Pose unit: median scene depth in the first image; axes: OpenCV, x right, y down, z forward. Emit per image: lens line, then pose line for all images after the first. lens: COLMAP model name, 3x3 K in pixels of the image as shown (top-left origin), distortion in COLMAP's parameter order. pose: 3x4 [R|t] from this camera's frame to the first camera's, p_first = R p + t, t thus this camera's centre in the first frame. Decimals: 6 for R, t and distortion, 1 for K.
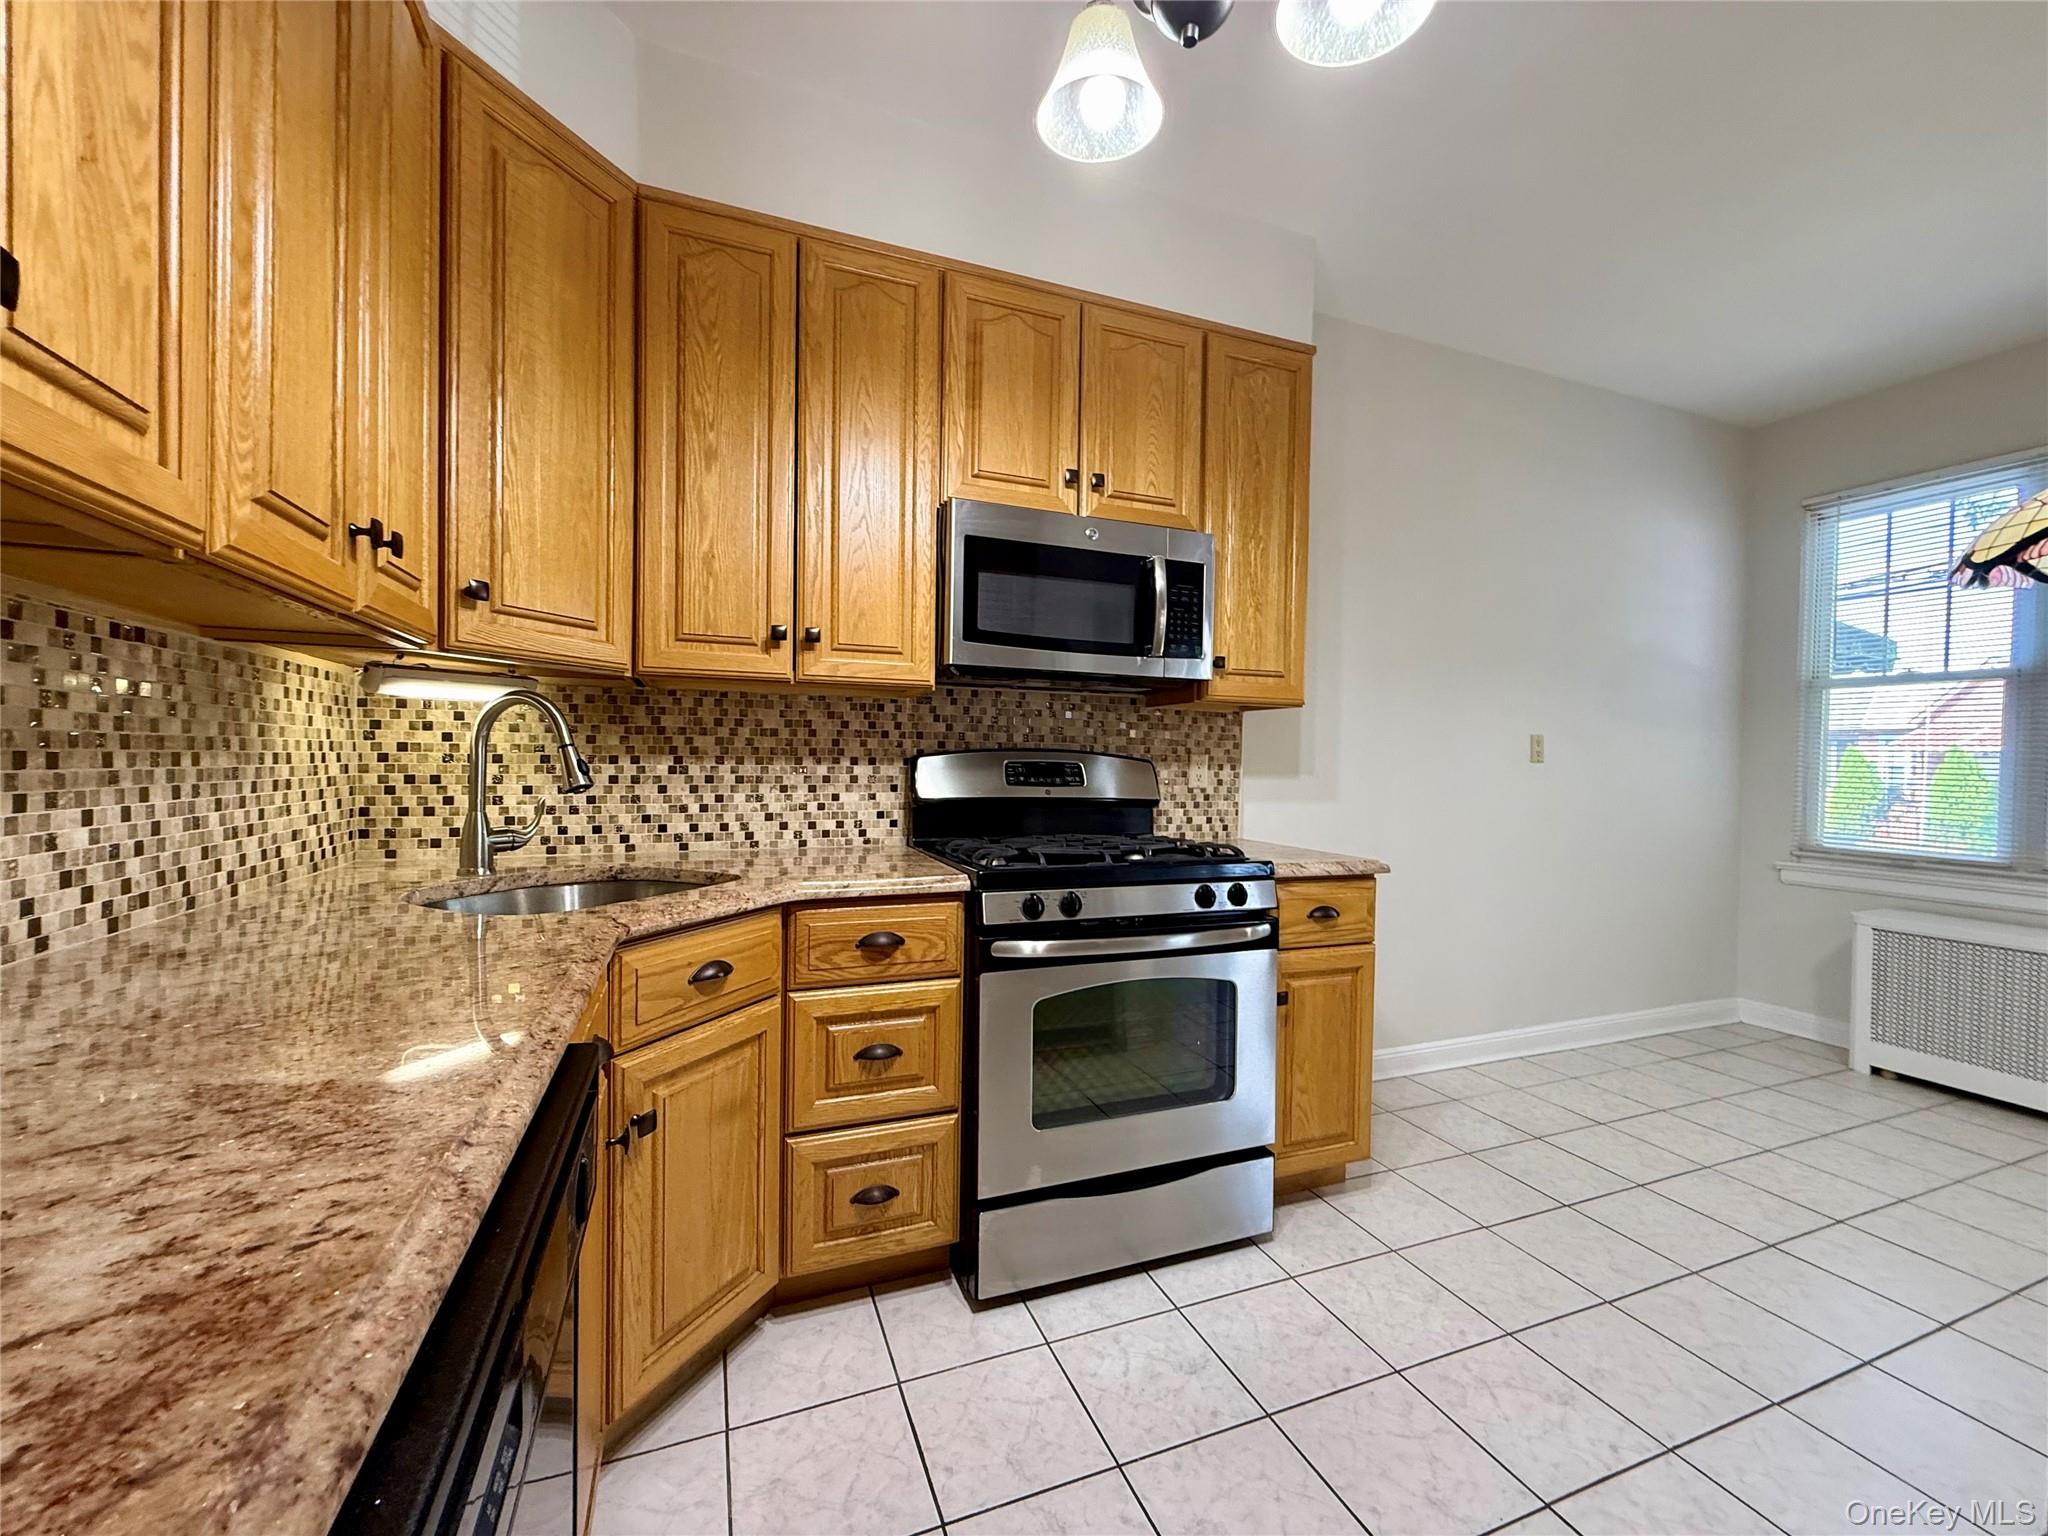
lens RADIAL K [[816.1, 0, 1023.1], [0, 816.1, 771.9], [0, 0, 1]] dist [0.001458, -0.000017]
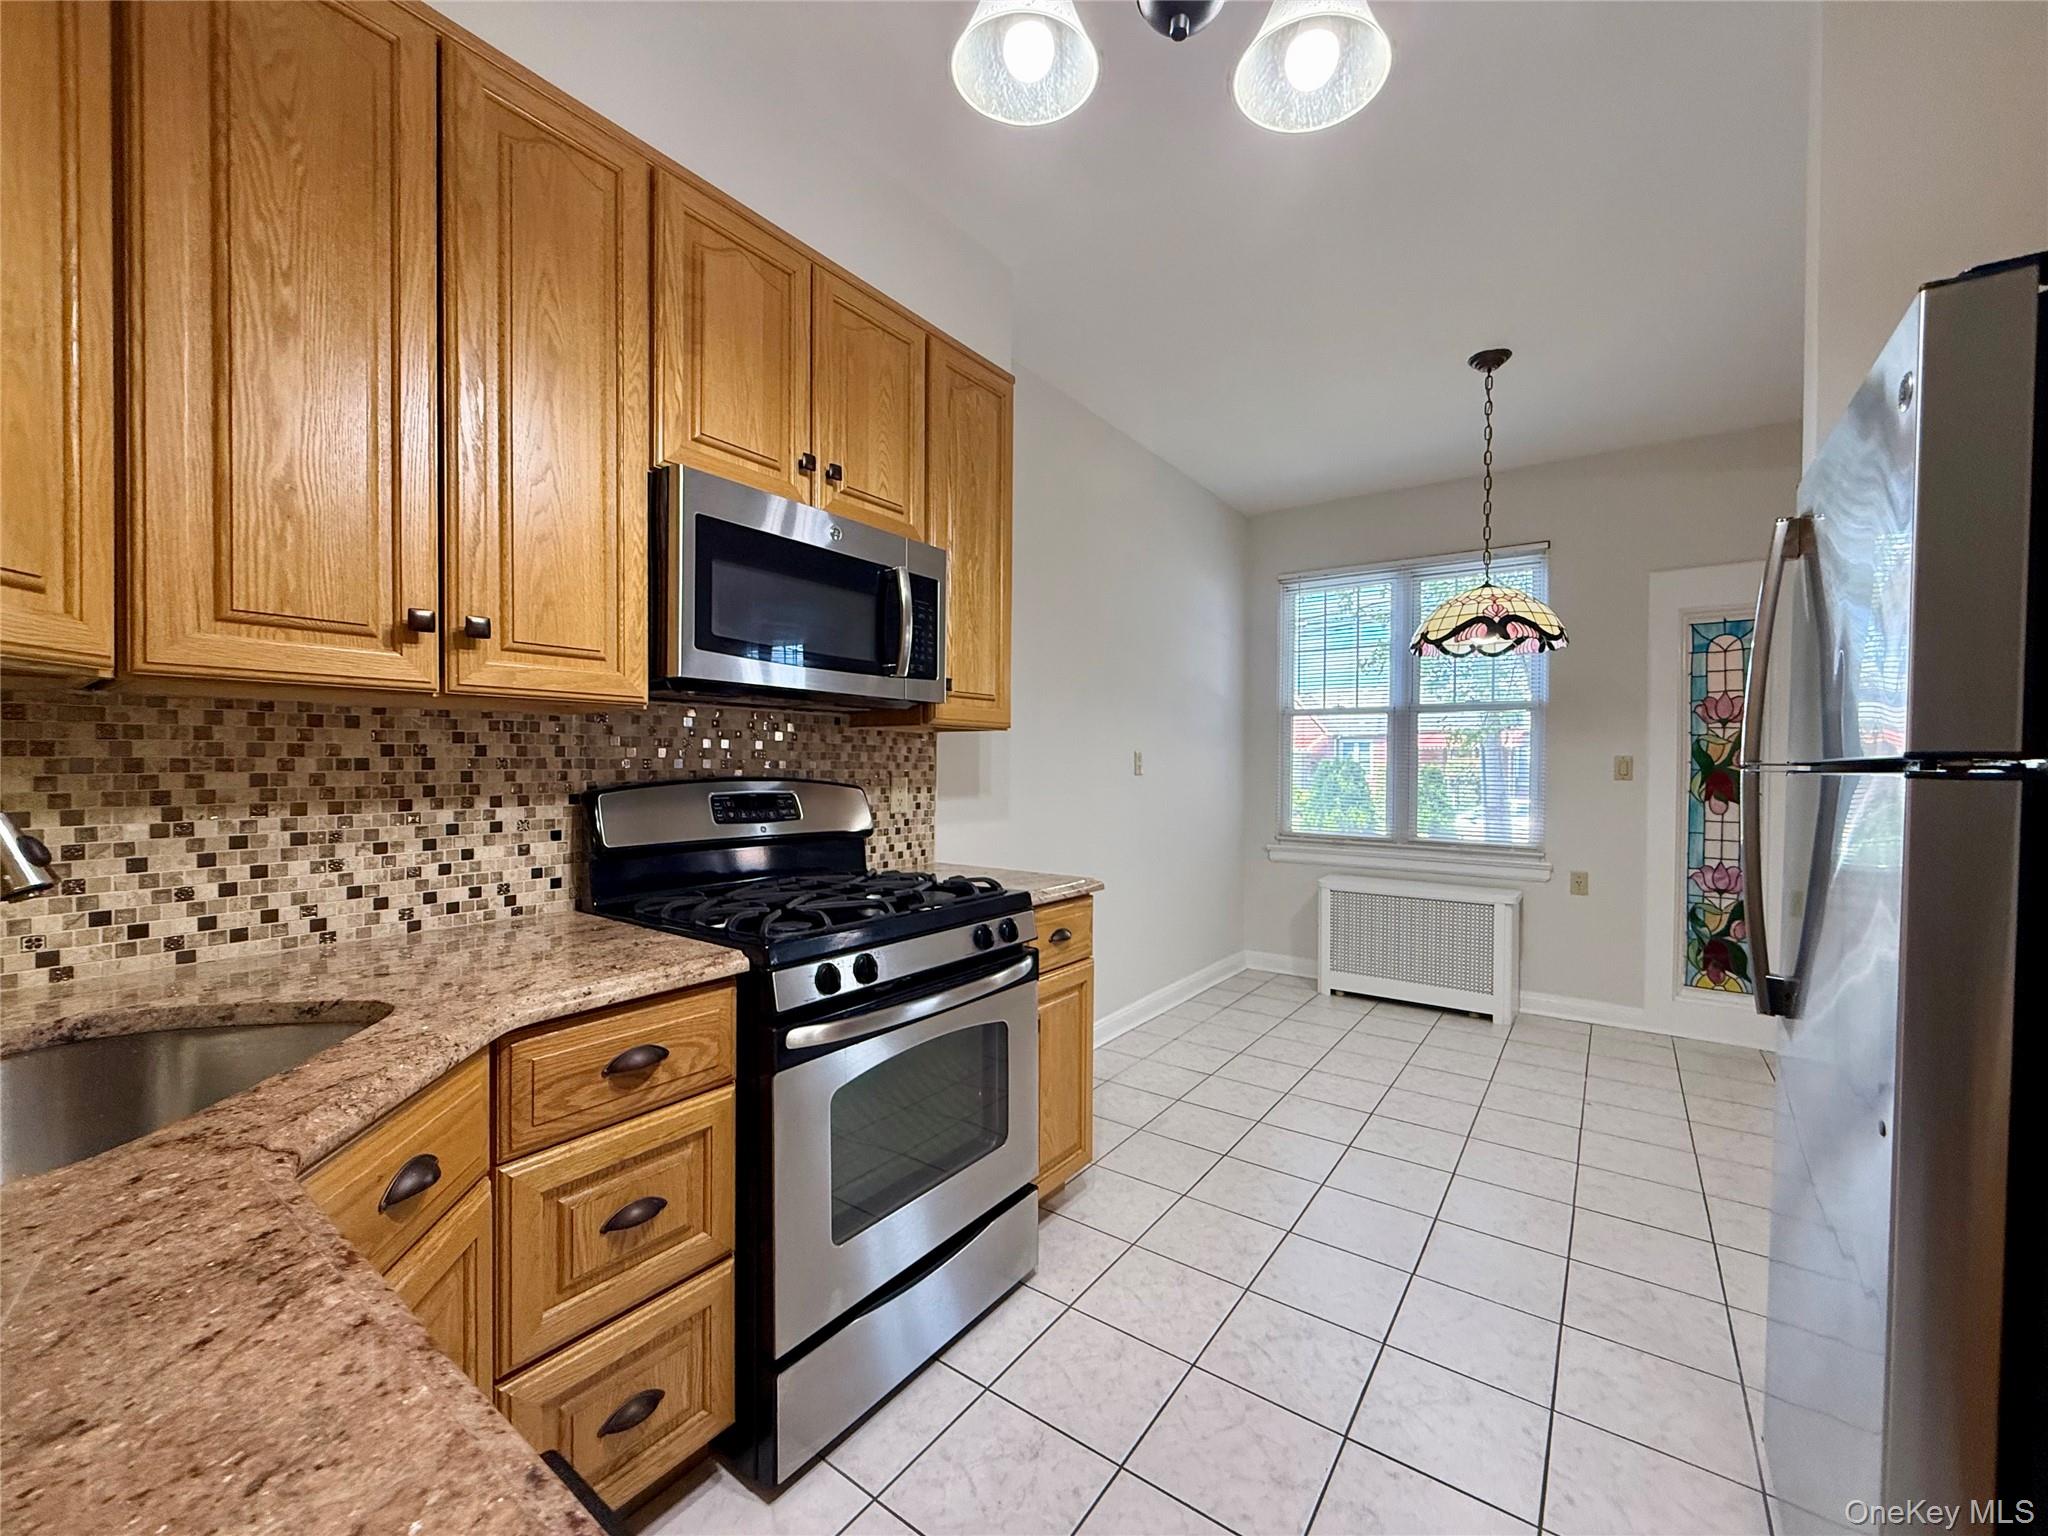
lens RADIAL K [[814.9, 0, 1021.9], [0, 814.9, 771.9], [0, 0, 1]] dist [0.000560, -0.000440]
pose [[0.844253, -0.016554, 0.535689, -0.205379], [0.016682, 0.999850, 0.004607, -0.035922], [-0.535686, 0.005047, 0.844402, 0.153047]]
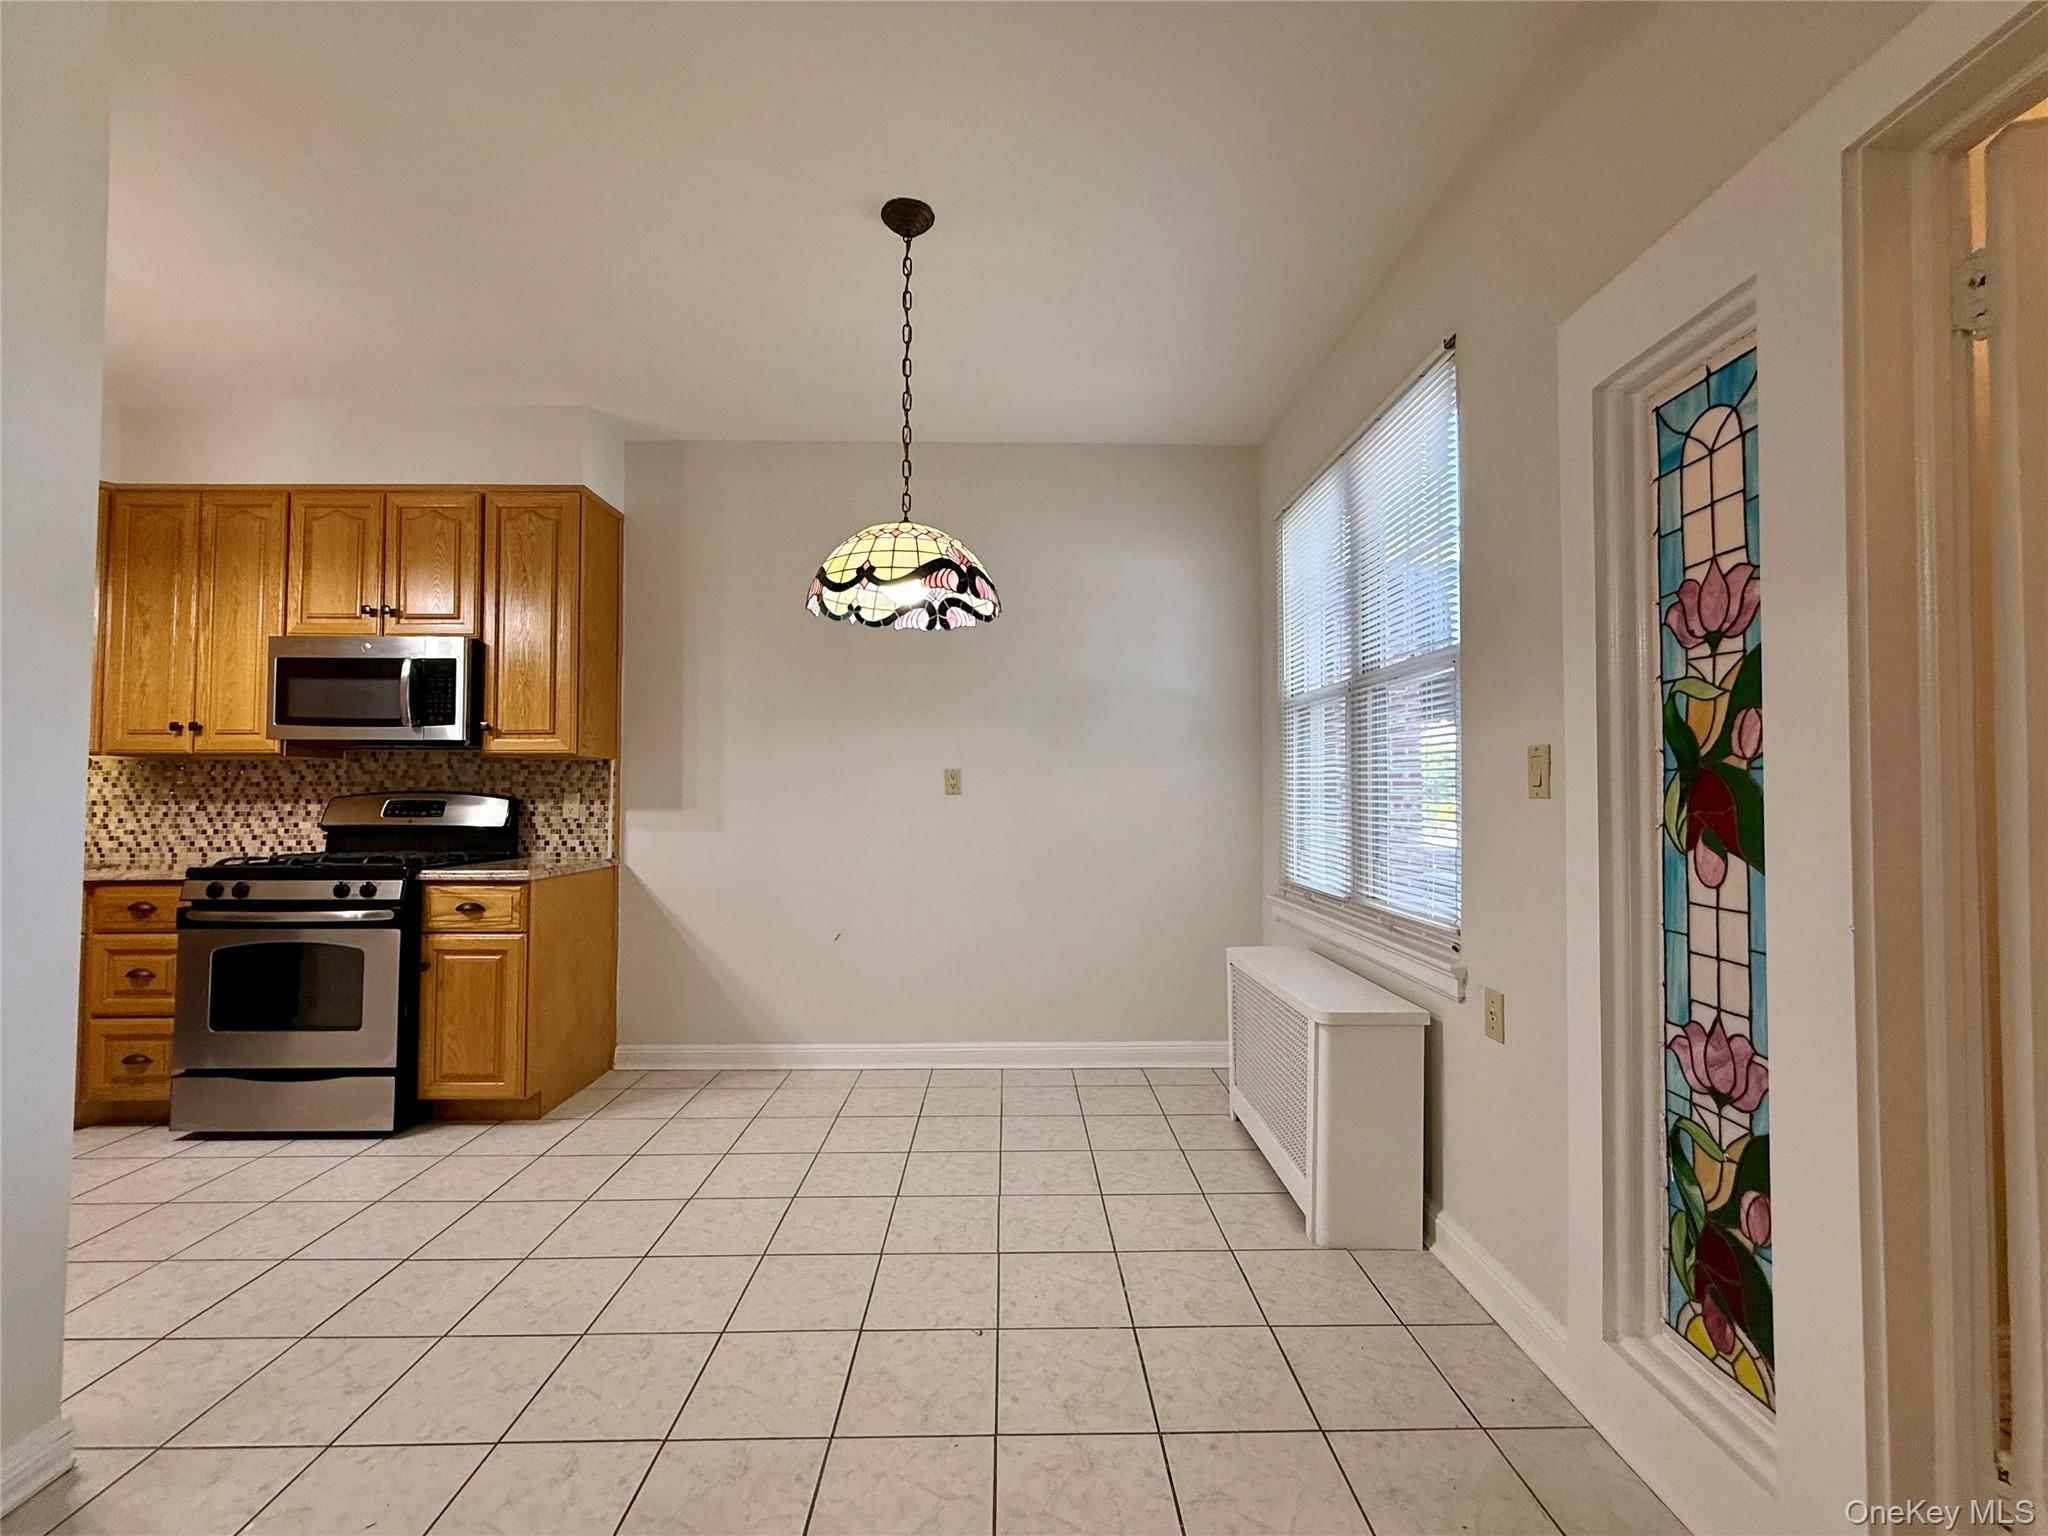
lens RADIAL K [[814.9, 0, 1021.9], [0, 814.9, 771.9], [0, 0, 1]] dist [0.000560, -0.000440]
pose [[0.937778, -0.026188, -0.346246, 1.625873], [0.009281, 0.998686, -0.050397, 0.021292], [0.347111, 0.044048, 0.936789, 0.026692]]
